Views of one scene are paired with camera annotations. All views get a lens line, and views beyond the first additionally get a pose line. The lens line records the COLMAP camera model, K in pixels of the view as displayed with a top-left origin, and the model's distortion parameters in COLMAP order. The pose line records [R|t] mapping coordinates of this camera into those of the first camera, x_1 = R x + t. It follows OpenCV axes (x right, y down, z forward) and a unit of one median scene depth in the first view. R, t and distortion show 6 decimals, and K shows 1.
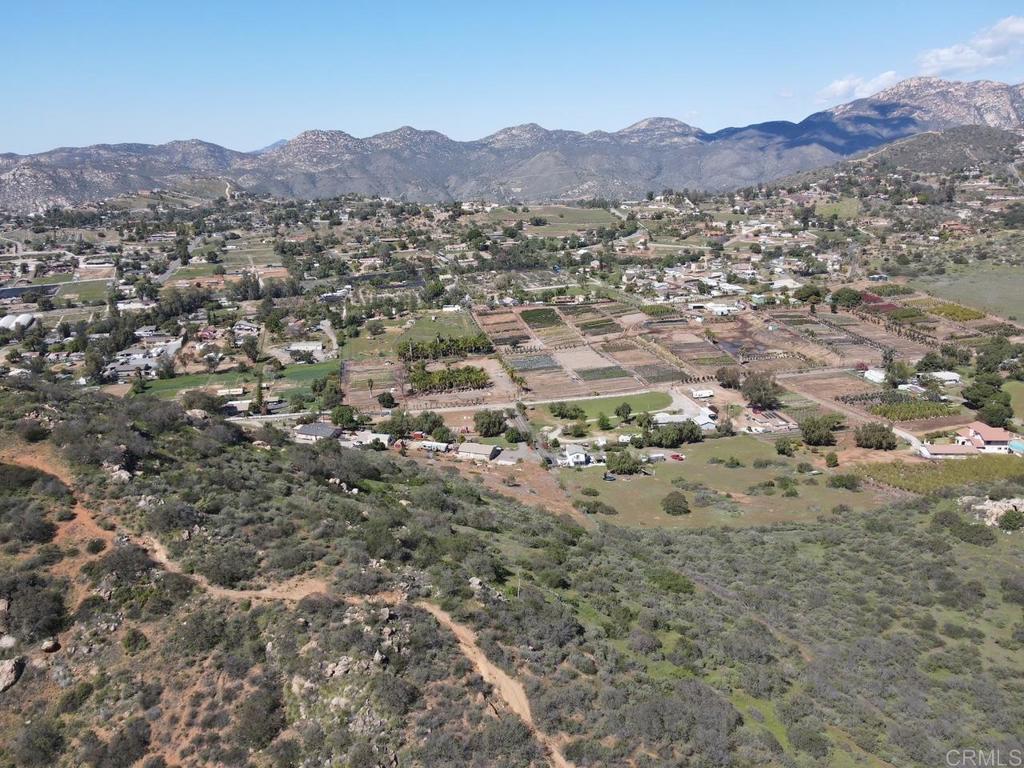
lens RADIAL K [[762.7, 0, 512.0], [0, 762.7, 384.0], [0, 0, 1]] dist [0.023719, 0.006414]
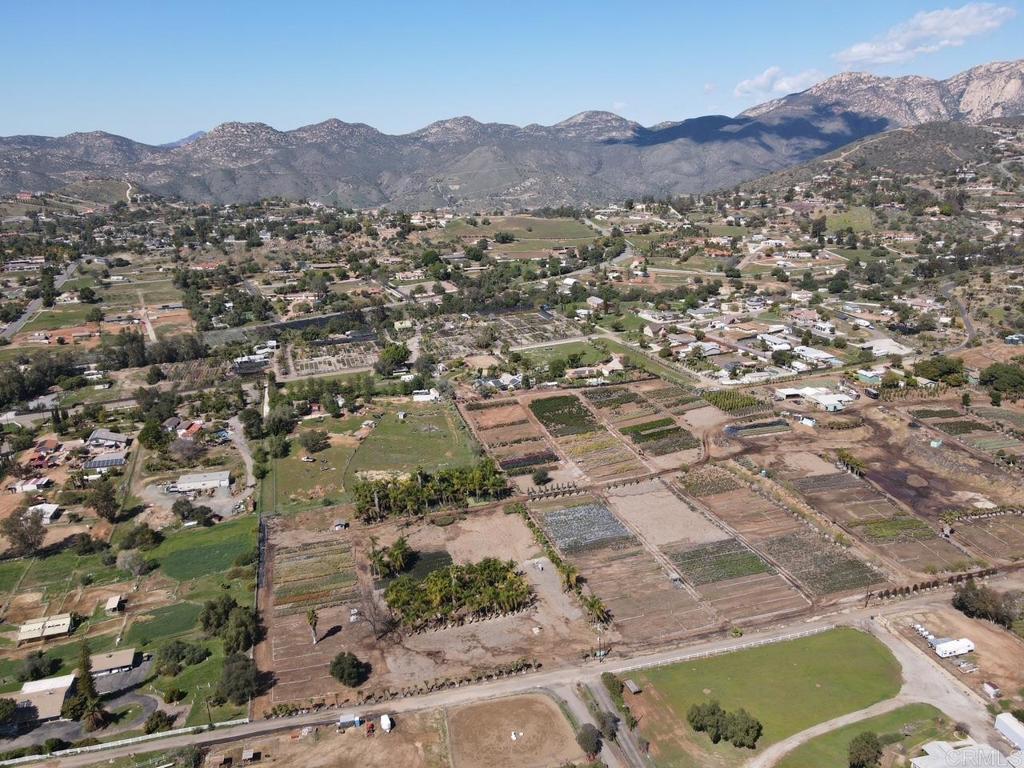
lens RADIAL K [[762.7, 0, 512.0], [0, 762.7, 384.0], [0, 0, 1]] dist [0.023719, 0.006414]
pose [[0.996052, -0.025162, 0.085134, -0.035367], [0.024391, 0.999652, 0.010083, -0.067112], [-0.085358, -0.007966, 0.996318, 0.183150]]
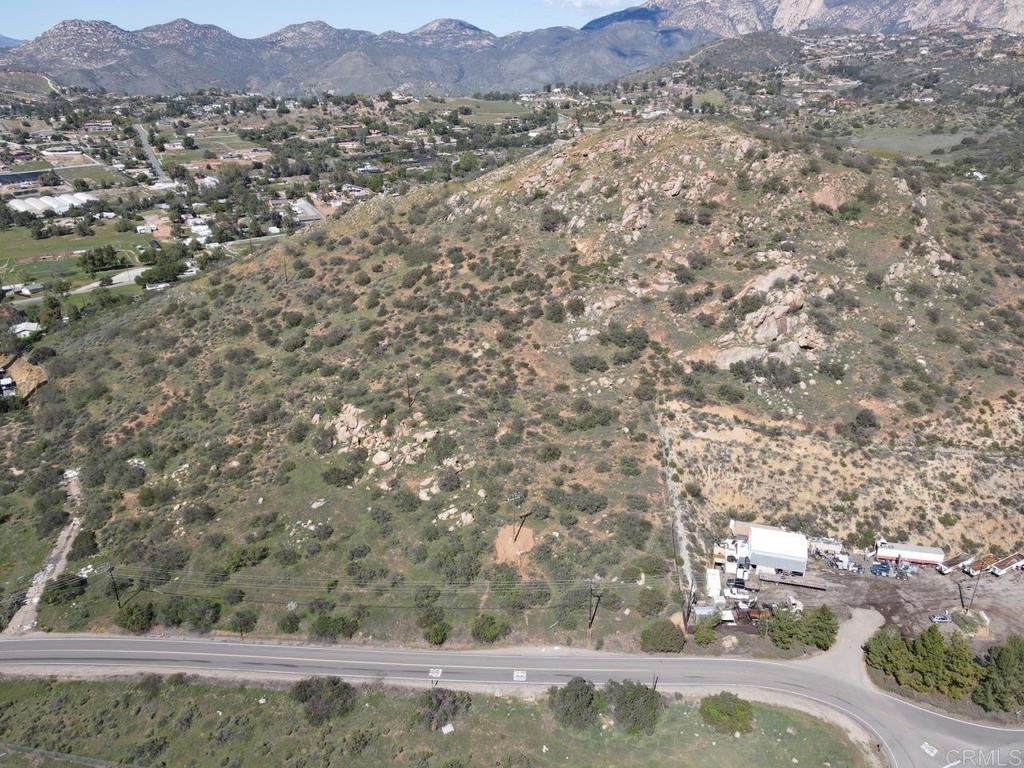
lens RADIAL K [[754.9, 0, 512.0], [0, 754.9, 384.0], [0, 0, 1]] dist [0.052202, -0.031301]
pose [[0.957892, -0.100606, 0.268928, -0.255635], [0.070242, 0.990254, 0.120260, 0.053957], [-0.278406, -0.096306, 0.955623, -0.109586]]
